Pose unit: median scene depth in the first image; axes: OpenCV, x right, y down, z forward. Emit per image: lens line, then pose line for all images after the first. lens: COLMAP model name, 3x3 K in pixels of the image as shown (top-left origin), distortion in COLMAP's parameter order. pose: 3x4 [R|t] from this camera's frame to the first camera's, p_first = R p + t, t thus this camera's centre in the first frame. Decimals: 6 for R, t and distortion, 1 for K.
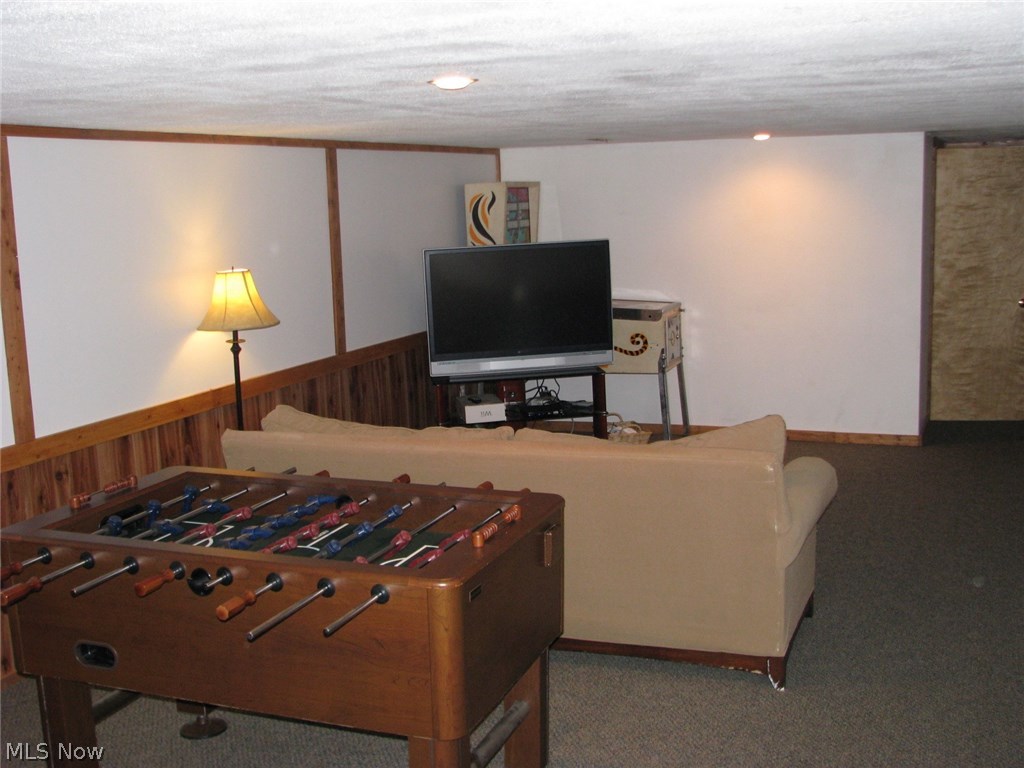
lens RADIAL K [[1195.8, 0, 512.4], [0, 1195.8, 383.9], [0, 0, 1]] dist [-0.069198, 0.000000]
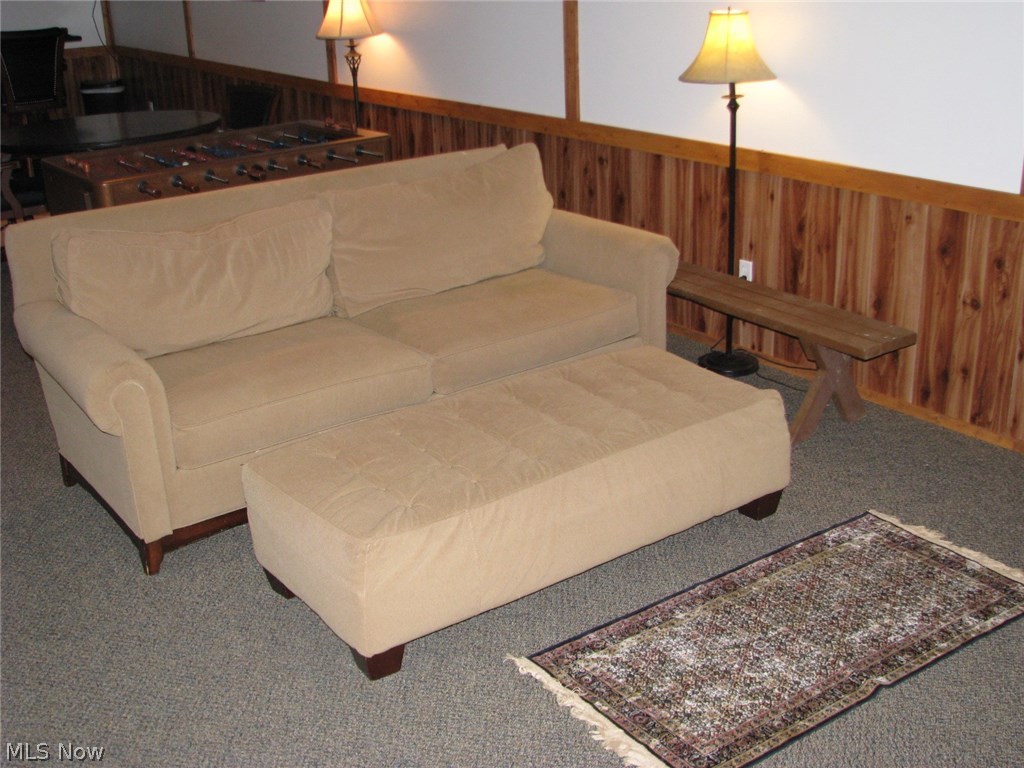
lens RADIAL K [[1195.8, 0, 512.1], [0, 1195.8, 384.9], [0, 0, 1]] dist [-0.069198, 0.000000]
pose [[-0.550955, 0.356486, -0.754564, 0.601075], [-0.067922, 0.882018, 0.466294, -0.253554], [0.831766, 0.308158, -0.461739, 1.398164]]
